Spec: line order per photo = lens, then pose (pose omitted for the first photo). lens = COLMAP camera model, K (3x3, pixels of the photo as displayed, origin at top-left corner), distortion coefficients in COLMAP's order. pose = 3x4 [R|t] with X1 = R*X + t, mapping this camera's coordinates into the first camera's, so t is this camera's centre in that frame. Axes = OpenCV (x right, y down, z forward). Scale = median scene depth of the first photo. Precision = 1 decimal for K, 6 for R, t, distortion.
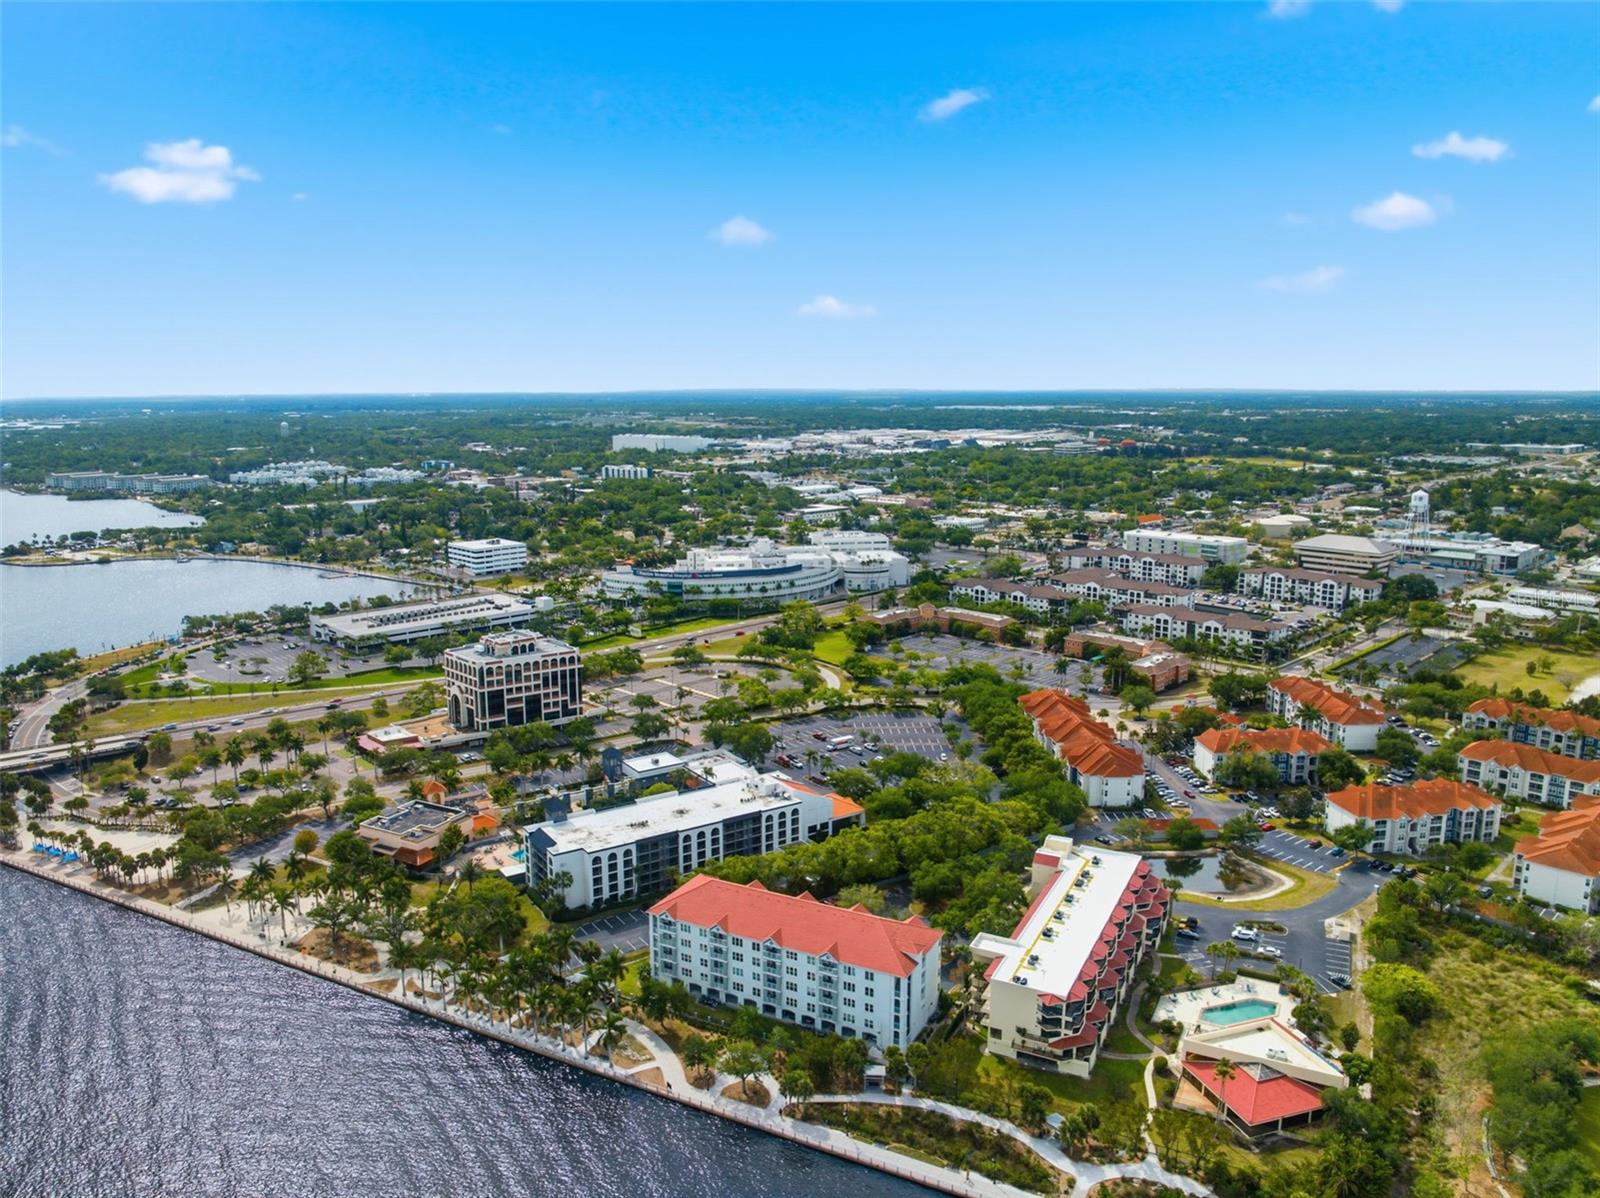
lens RADIAL K [[1134.6, 0, 796.7], [0, 1134.6, 607.2], [0, 0, 1]] dist [-0.035275, 0.001340]
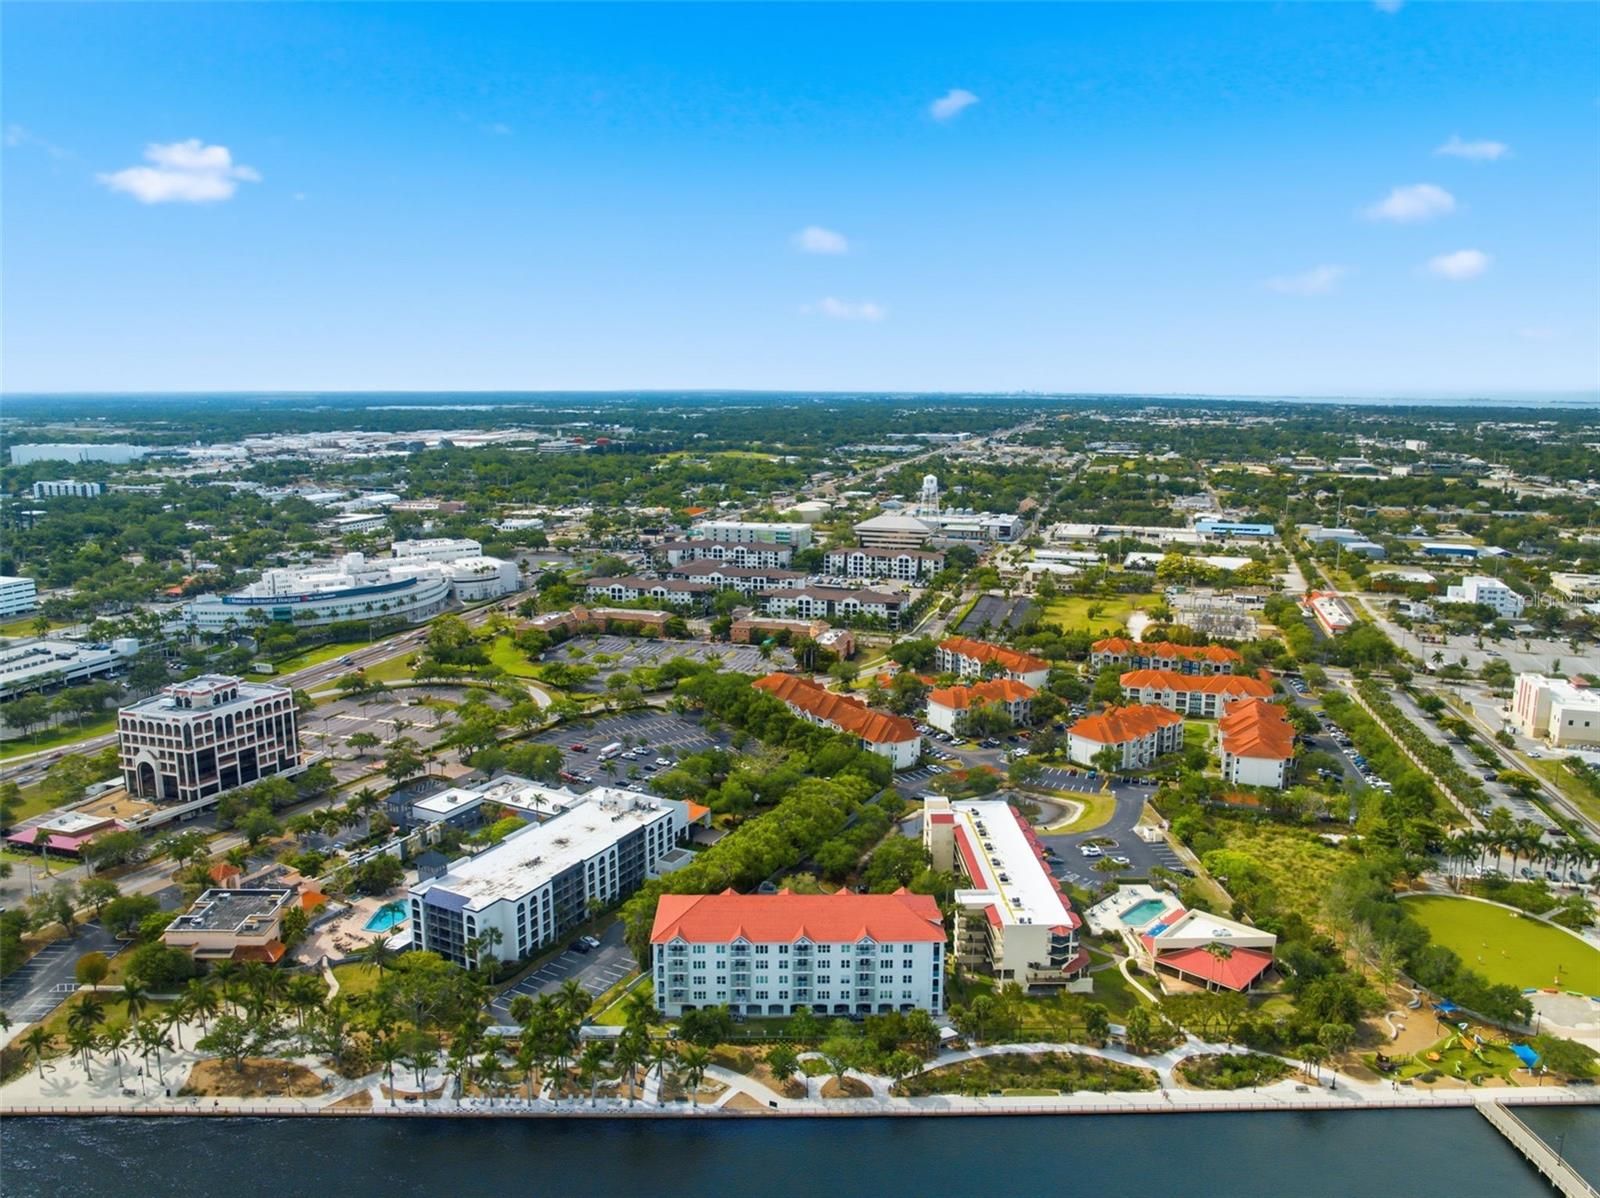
lens RADIAL K [[1134.6, 0, 797.2], [0, 1134.6, 604.0], [0, 0, 1]] dist [-0.035275, 0.001340]
pose [[0.878220, -0.086744, 0.470324, -0.307267], [0.087850, 0.995940, 0.019647, -0.012897], [-0.470119, 0.024063, 0.882275, 0.074460]]
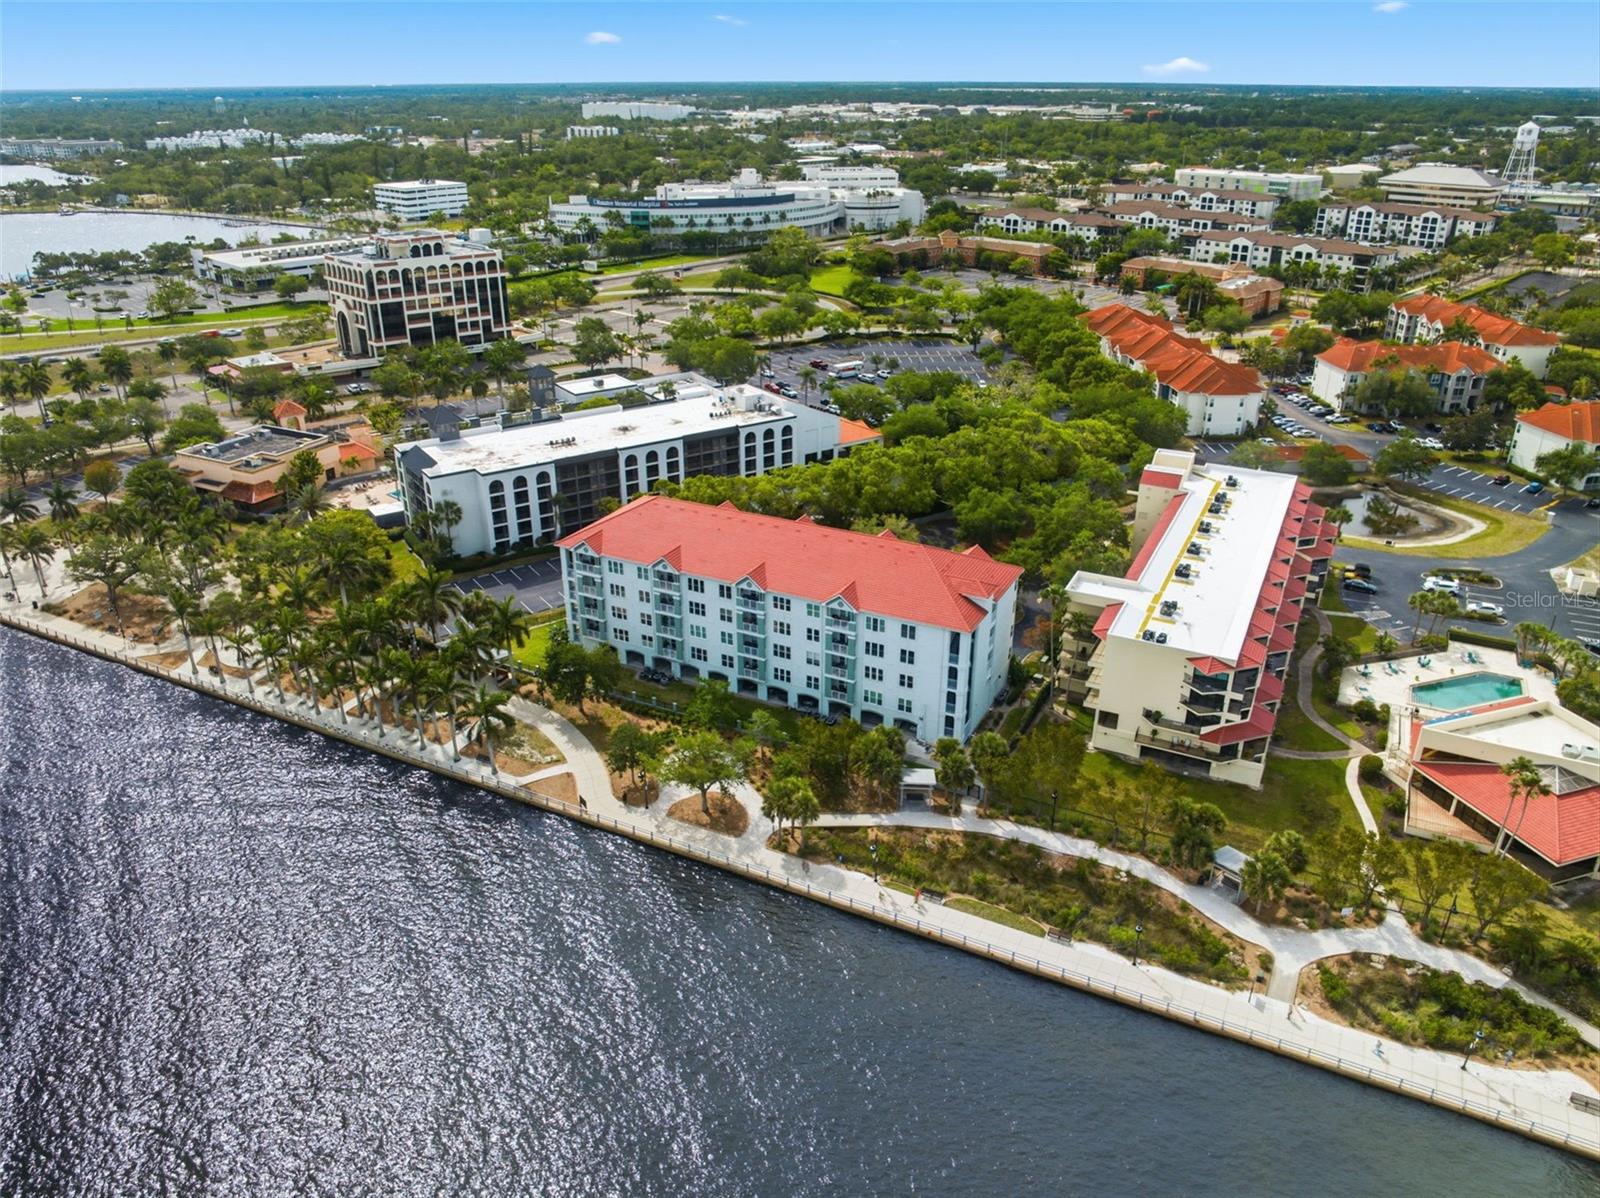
lens RADIAL K [[1134.6, 0, 795.1], [0, 1134.6, 598.5], [0, 0, 1]] dist [-0.035275, 0.001340]
pose [[0.999981, -0.003859, 0.004776, -0.000017], [0.002612, 0.971287, 0.237895, 0.101837], [-0.005557, -0.237878, 0.971279, 0.255316]]
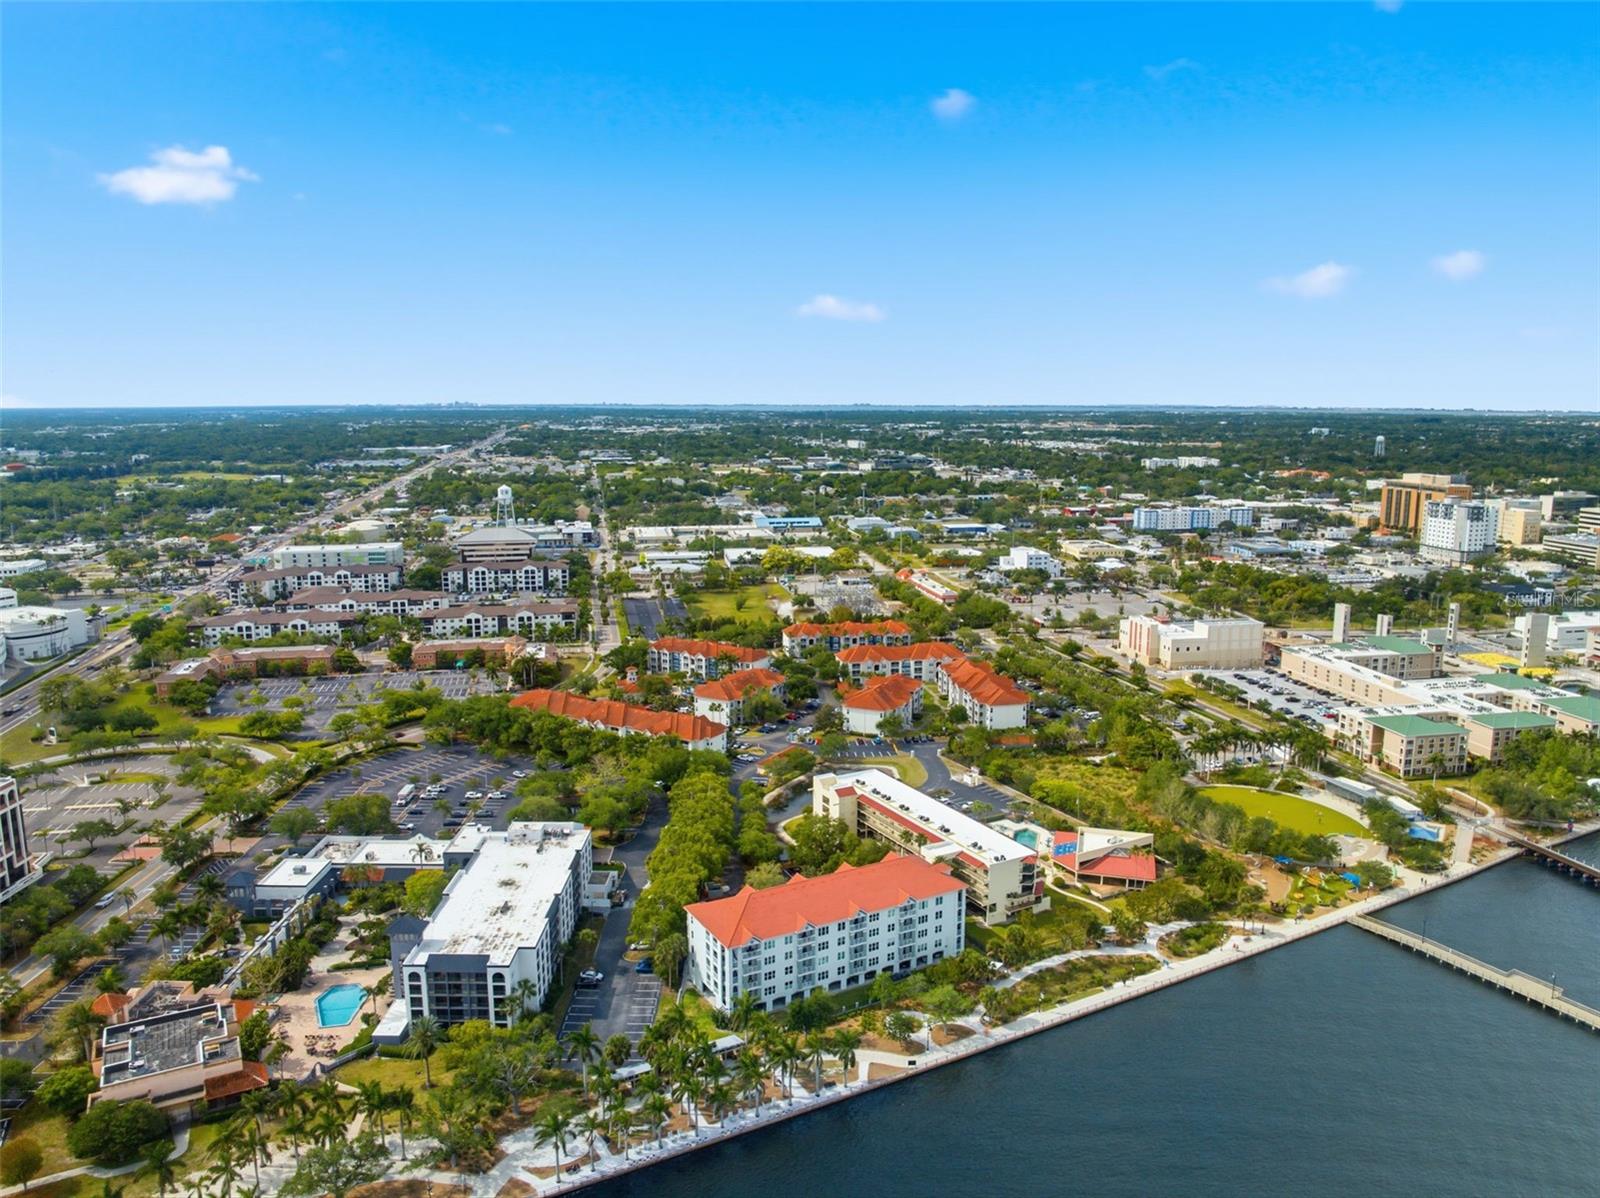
lens RADIAL K [[1134.6, 0, 800.2], [0, 1134.6, 602.1], [0, 0, 1]] dist [-0.035275, 0.001340]
pose [[0.549850, -0.148807, 0.821901, -0.566546], [0.161727, 0.984348, 0.070023, -0.044878], [-0.819457, 0.094422, 0.565310, 0.278135]]
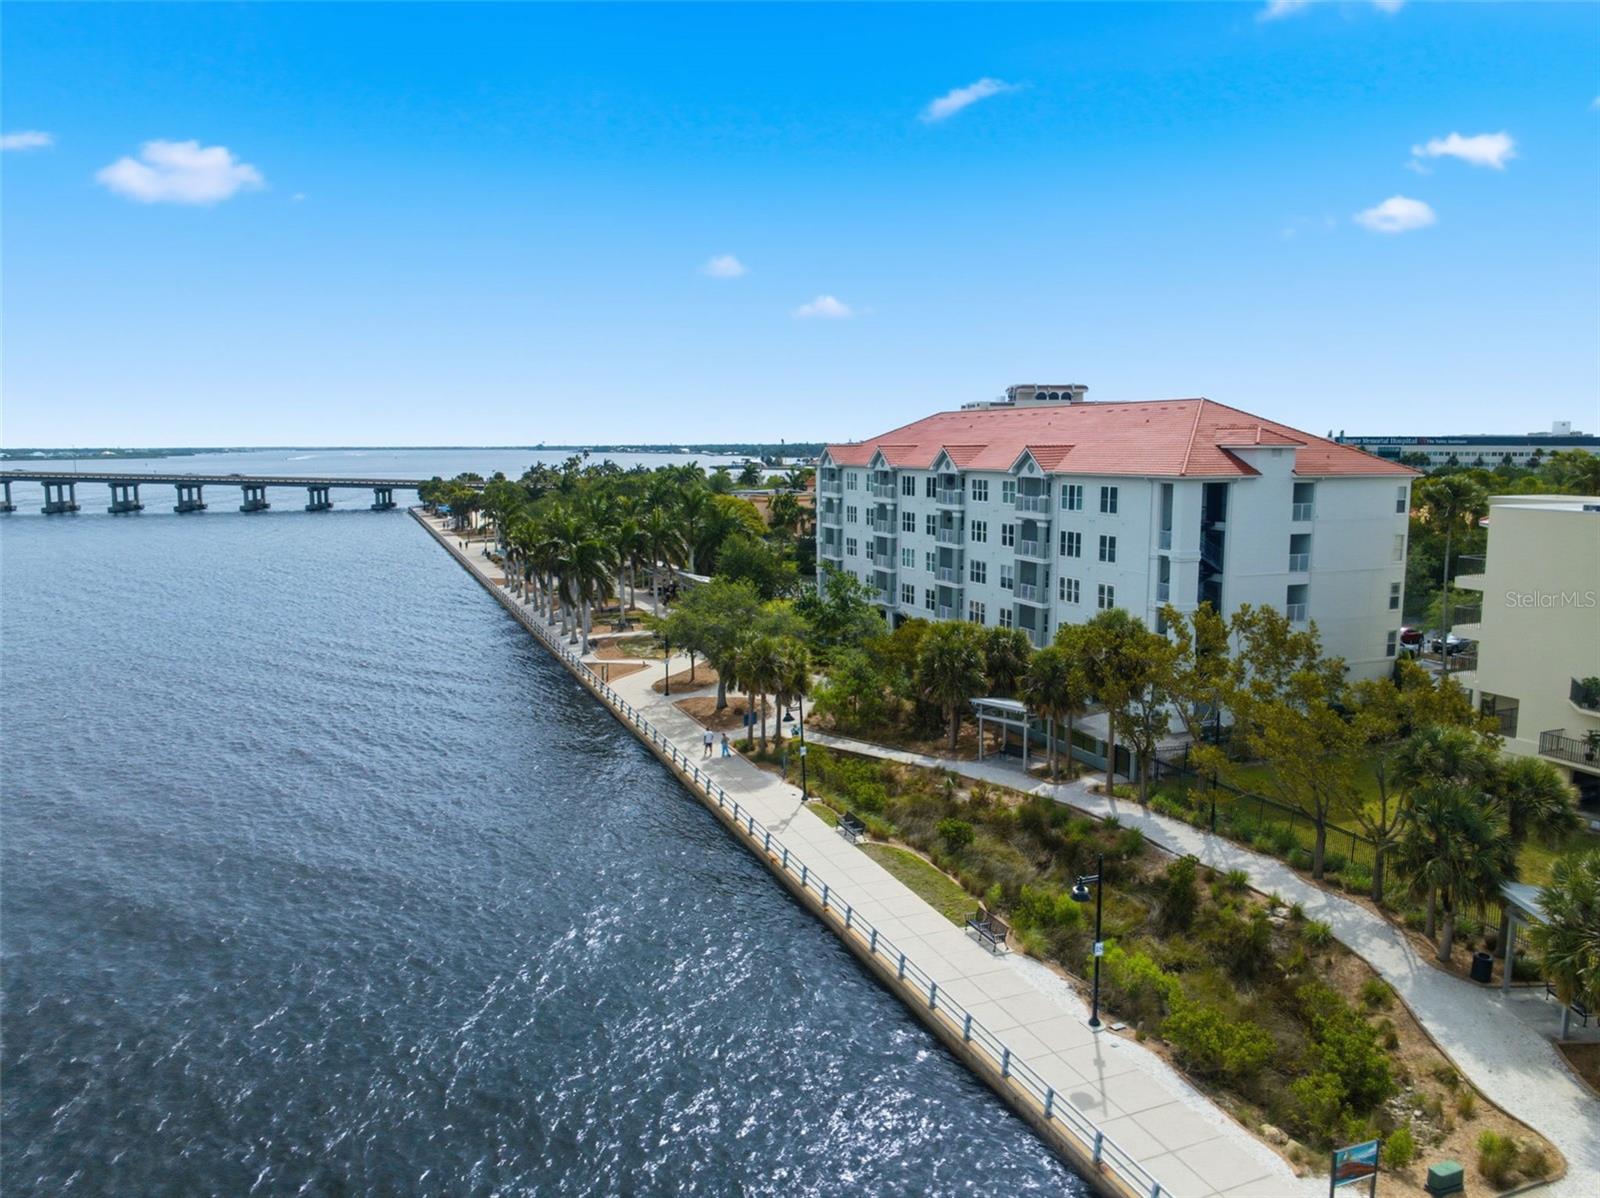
lens RADIAL K [[1134.6, 0, 799.3], [0, 1134.6, 601.2], [0, 0, 1]] dist [-0.035275, 0.001340]
pose [[0.758633, 0.084764, -0.645980, 0.139507], [-0.121713, 0.992484, -0.012707, 0.234898], [0.640048, 0.088264, 0.763248, 0.421170]]
